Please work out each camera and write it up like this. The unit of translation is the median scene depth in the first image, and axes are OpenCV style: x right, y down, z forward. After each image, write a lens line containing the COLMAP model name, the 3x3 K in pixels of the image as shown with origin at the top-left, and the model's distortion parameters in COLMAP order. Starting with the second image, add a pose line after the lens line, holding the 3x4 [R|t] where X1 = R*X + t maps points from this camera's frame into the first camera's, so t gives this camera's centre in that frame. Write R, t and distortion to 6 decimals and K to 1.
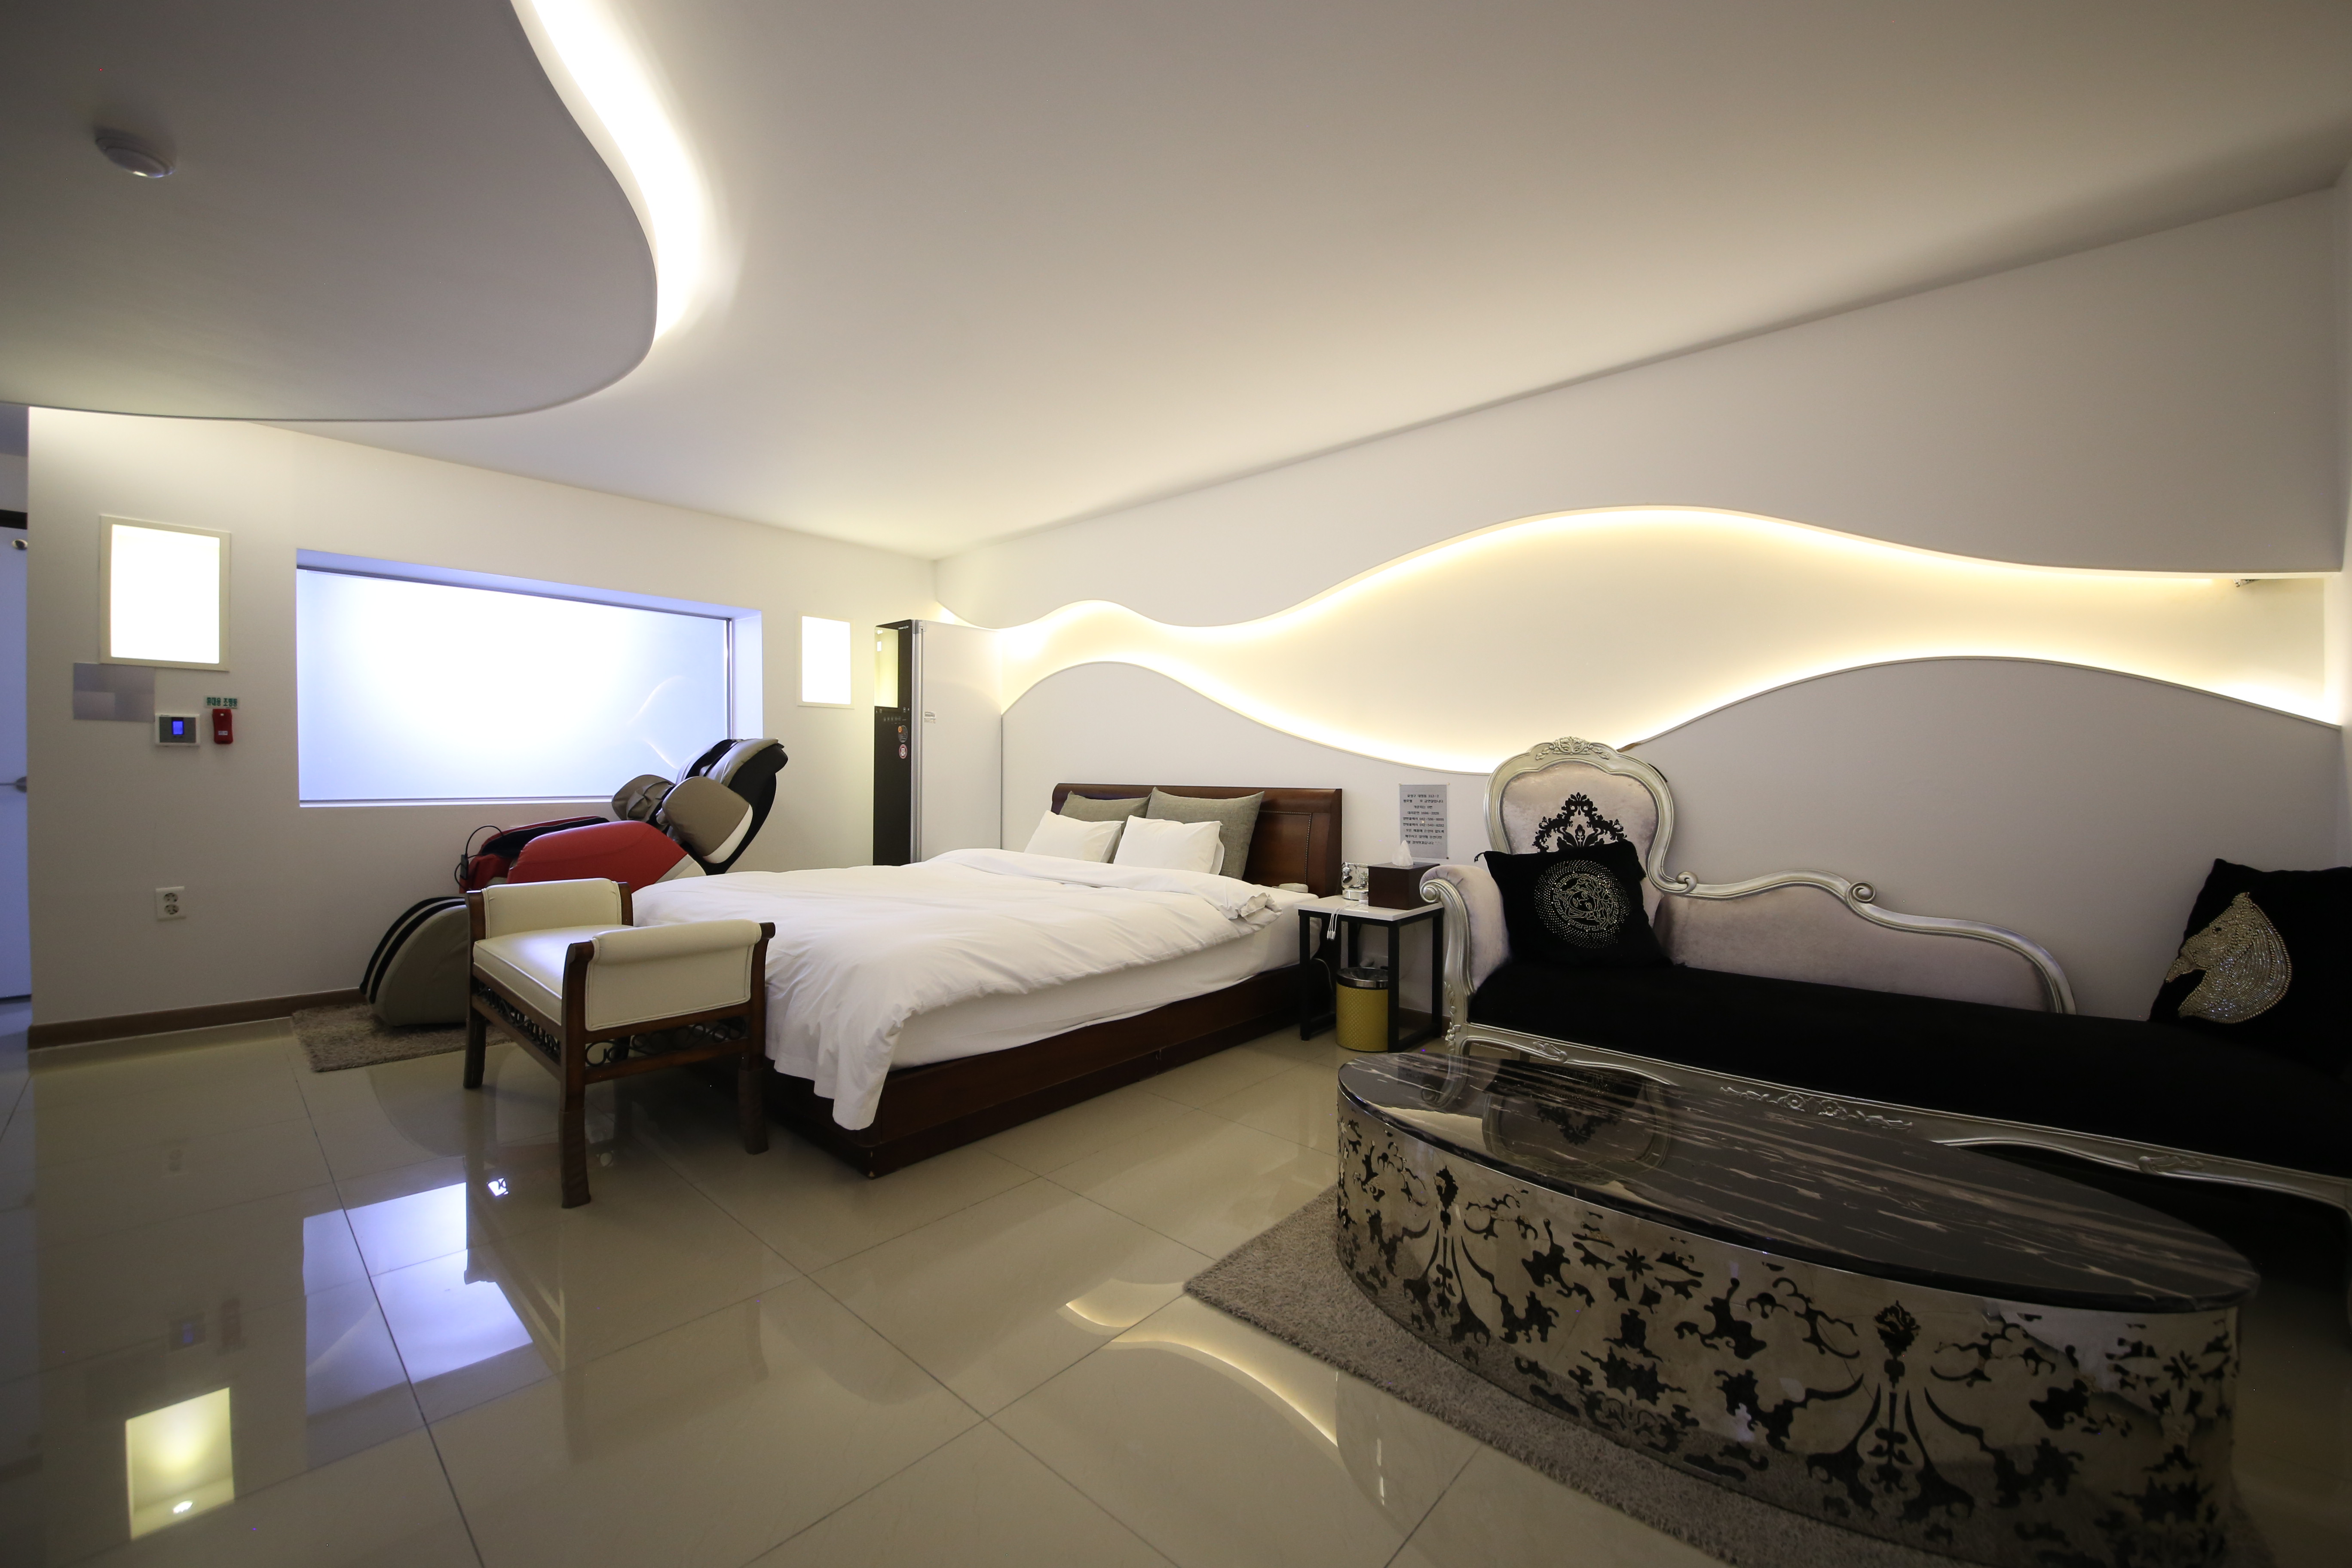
lens RADIAL K [[909.9, 0, 1176.0], [0, 909.9, 784.0], [0, 0, 1]] dist [0.000773, -0.014466]
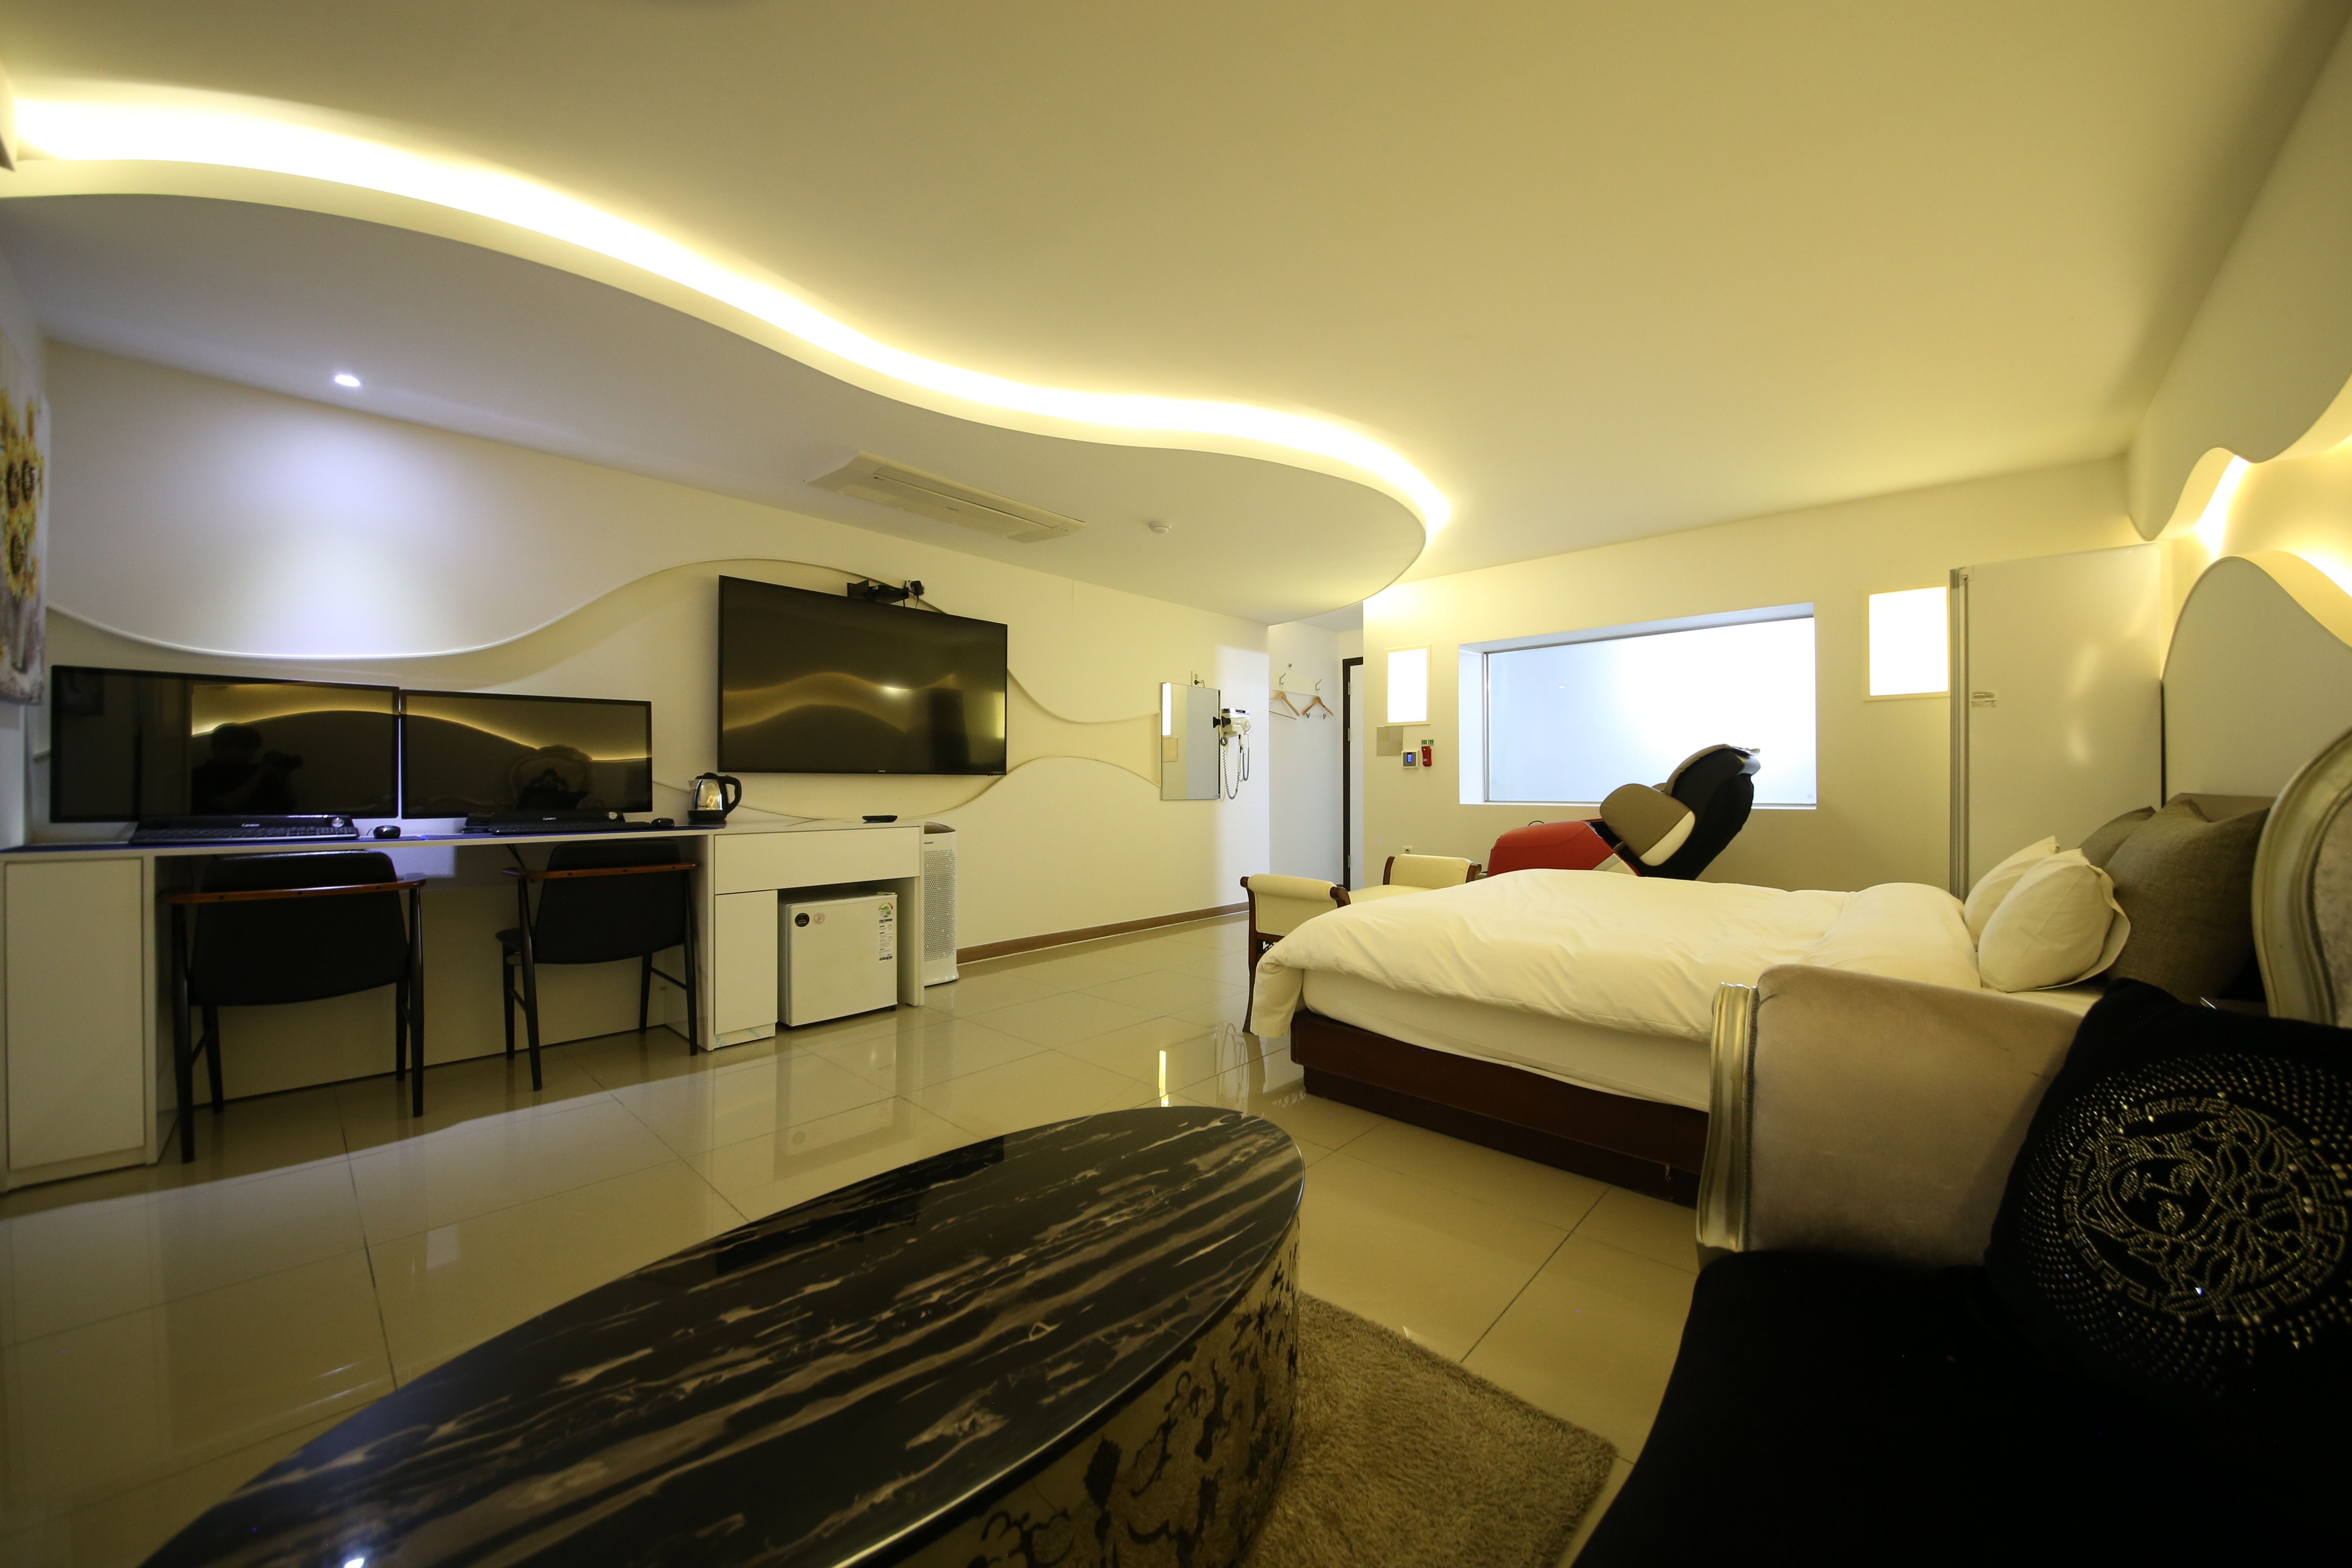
lens RADIAL K [[842.9, 0, 1178.7], [0, 842.9, 782.4], [0, 0, 1]] dist [0.000317, -0.010434]
pose [[-0.033863, -0.009655, -0.999380, 0.753423], [-0.013534, 0.999866, -0.009201, 0.010878], [0.999335, 0.013214, -0.033989, 0.752938]]
